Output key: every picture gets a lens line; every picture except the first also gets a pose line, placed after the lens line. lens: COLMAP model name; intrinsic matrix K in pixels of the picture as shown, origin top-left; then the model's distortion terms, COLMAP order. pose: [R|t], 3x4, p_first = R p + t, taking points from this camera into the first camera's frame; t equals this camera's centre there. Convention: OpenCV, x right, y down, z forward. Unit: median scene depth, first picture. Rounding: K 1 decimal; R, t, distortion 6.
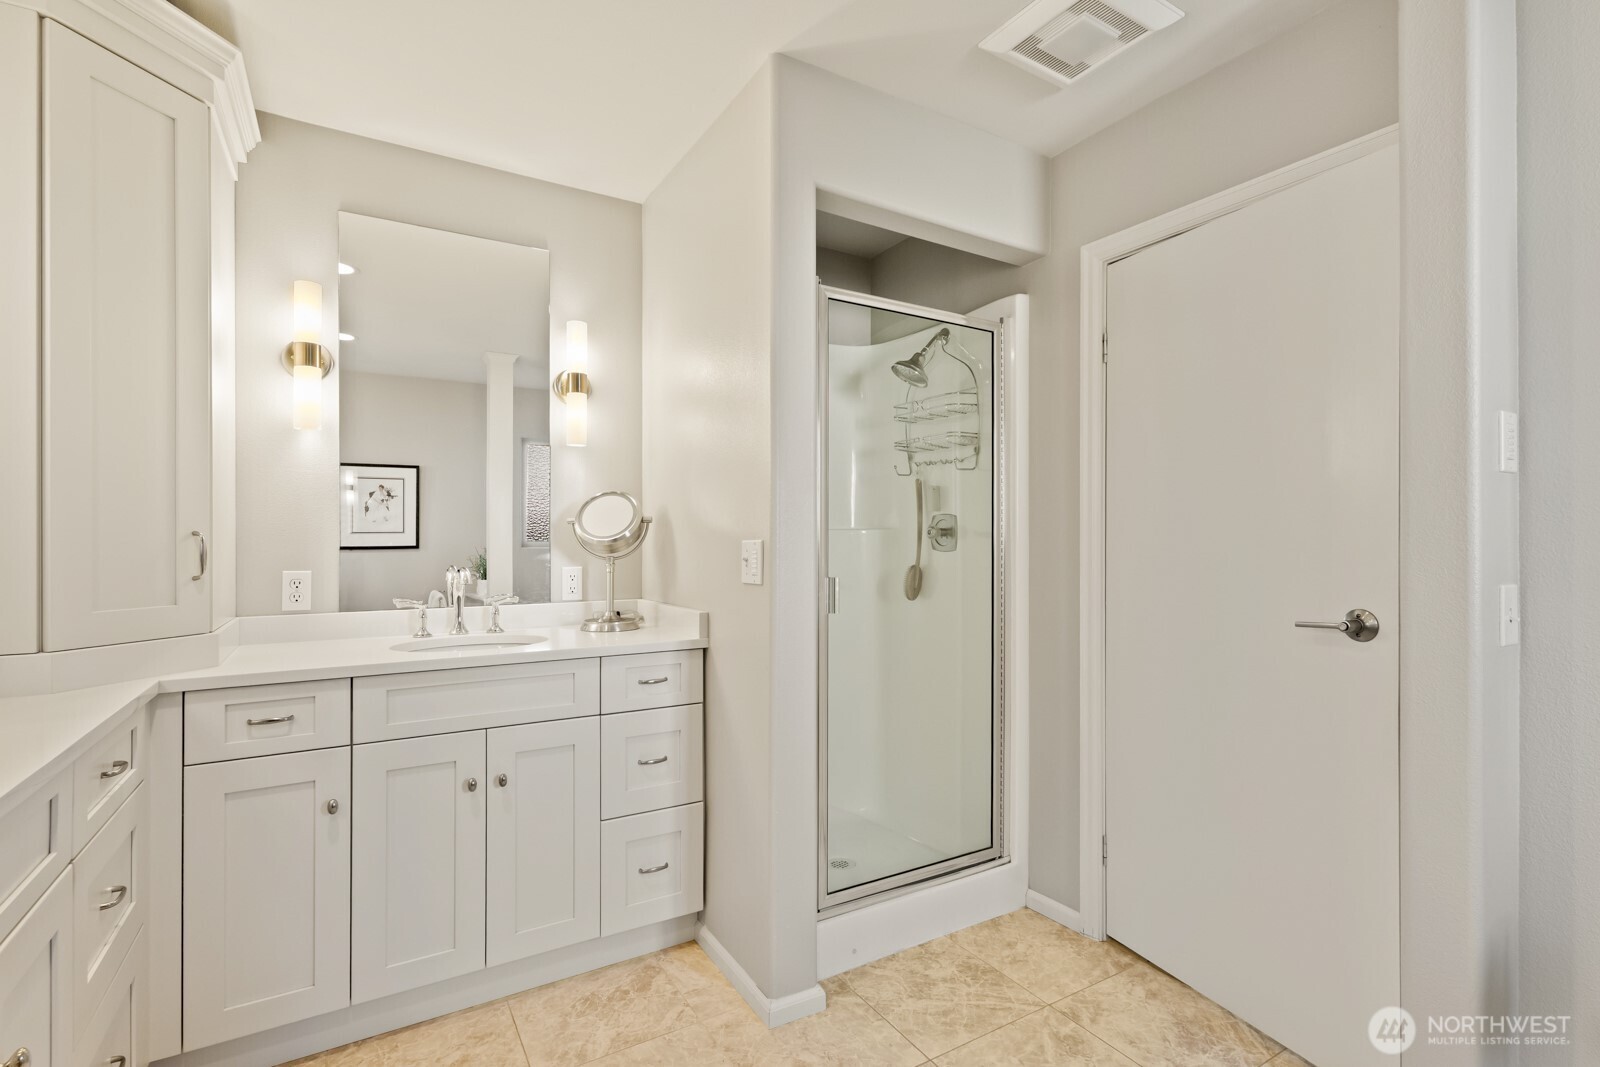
lens RADIAL K [[742.9, 0, 797.8], [0, 742.9, 540.4], [0, 0, 1]] dist [0.000889, 0.000455]
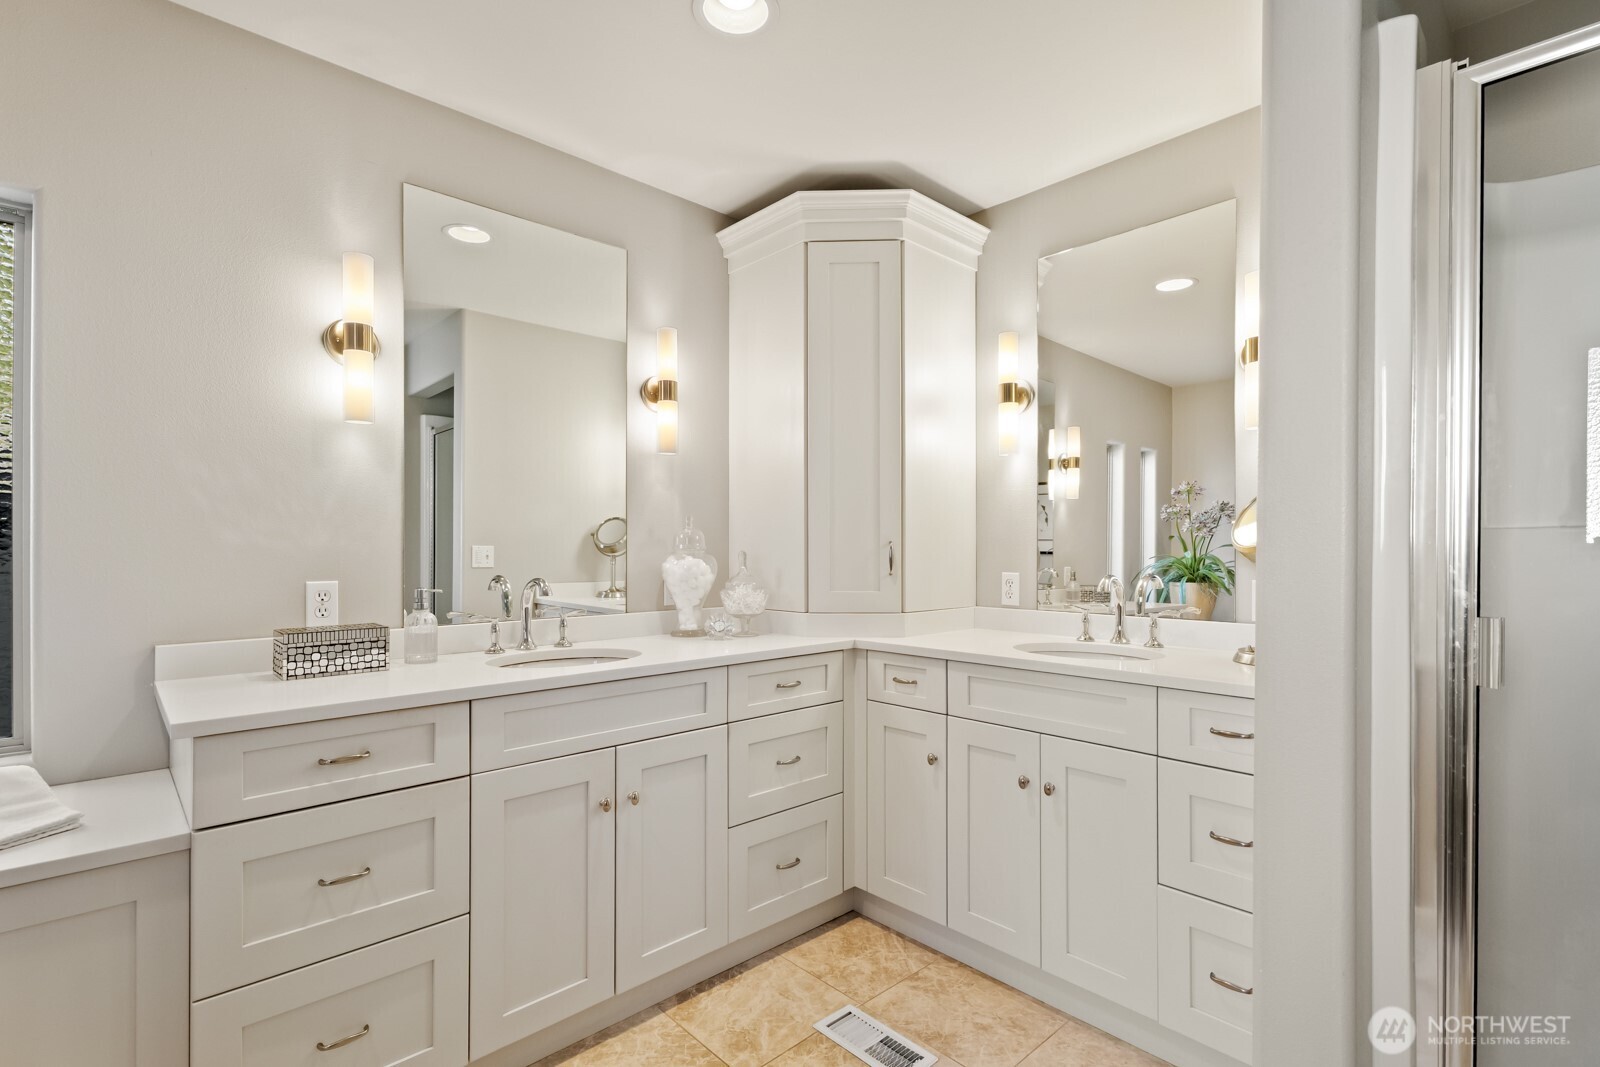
lens RADIAL K [[742.9, 0, 796.8], [0, 742.9, 542.4], [0, 0, 1]] dist [0.000889, 0.000455]
pose [[0.201986, -0.007164, -0.979362, 0.504852], [0.004236, 0.999970, -0.006441, -0.002548], [0.979379, -0.002848, 0.202010, 0.462130]]
